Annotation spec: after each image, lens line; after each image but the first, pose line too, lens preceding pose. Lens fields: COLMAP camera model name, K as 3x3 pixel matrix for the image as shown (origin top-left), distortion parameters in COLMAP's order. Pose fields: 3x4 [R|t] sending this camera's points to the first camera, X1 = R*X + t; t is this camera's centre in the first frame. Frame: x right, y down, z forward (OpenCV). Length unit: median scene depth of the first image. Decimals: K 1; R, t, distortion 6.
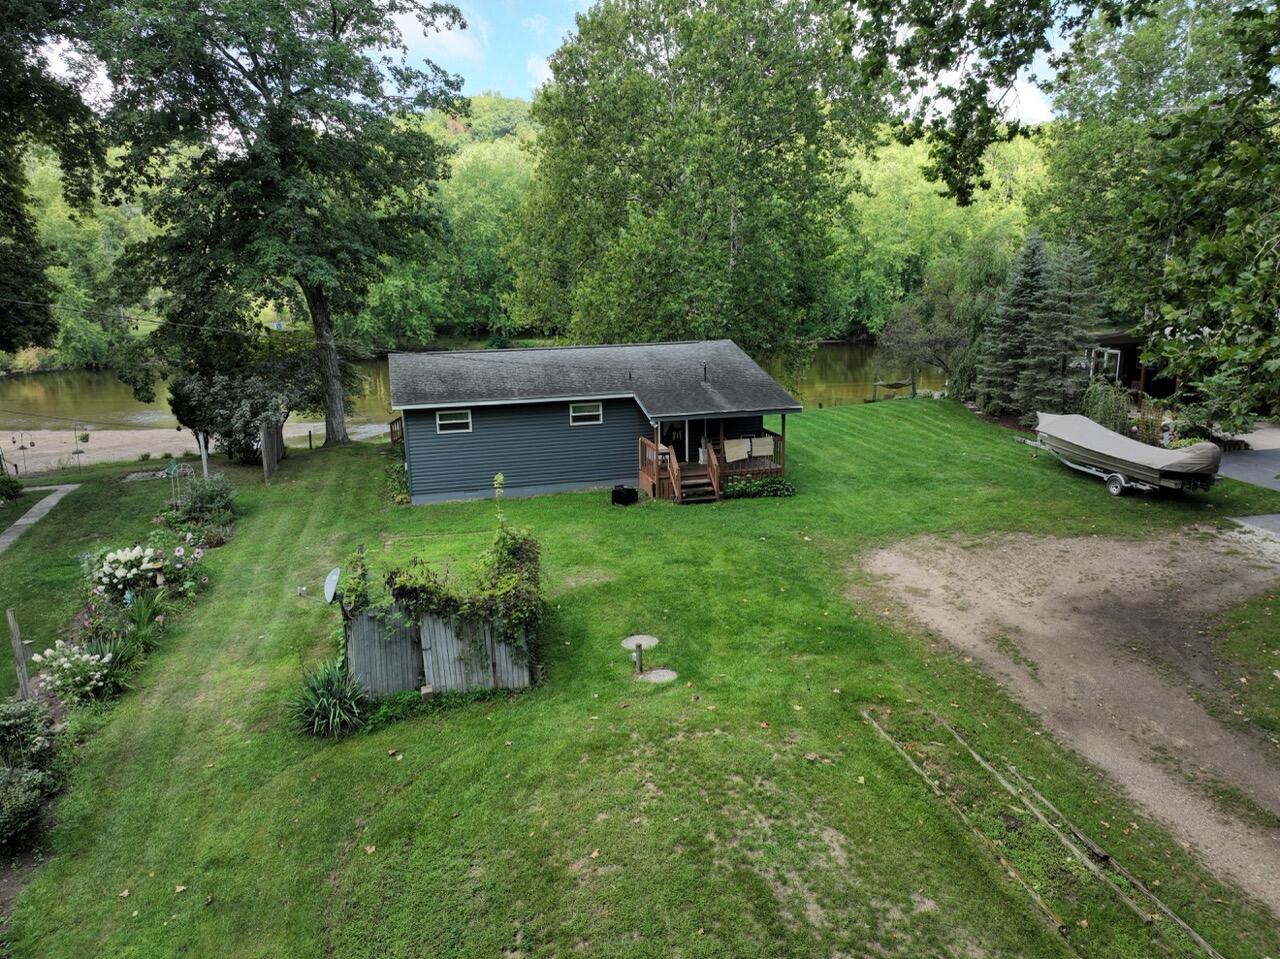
lens RADIAL K [[899.6, 0, 636.3], [0, 899.6, 471.3], [0, 0, 1]] dist [0.006042, -0.002623]
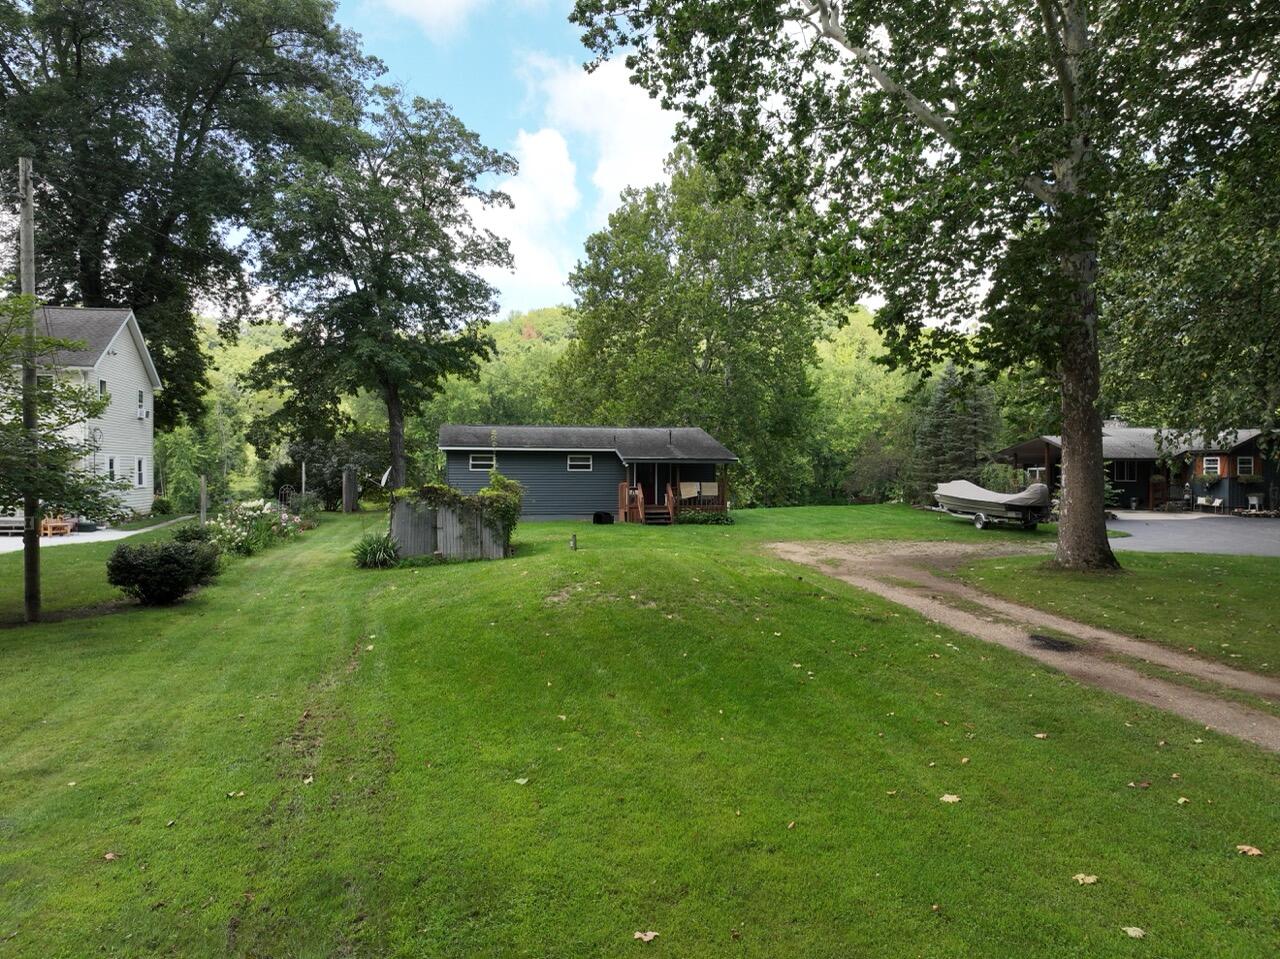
lens RADIAL K [[899.6, 0, 636.3], [0, 899.6, 471.3], [0, 0, 1]] dist [0.006042, -0.002623]
pose [[0.997186, 0.020825, -0.072020, 0.125104], [-0.036461, 0.974098, -0.223166, 0.244098], [0.065507, 0.225164, 0.972116, -0.303448]]
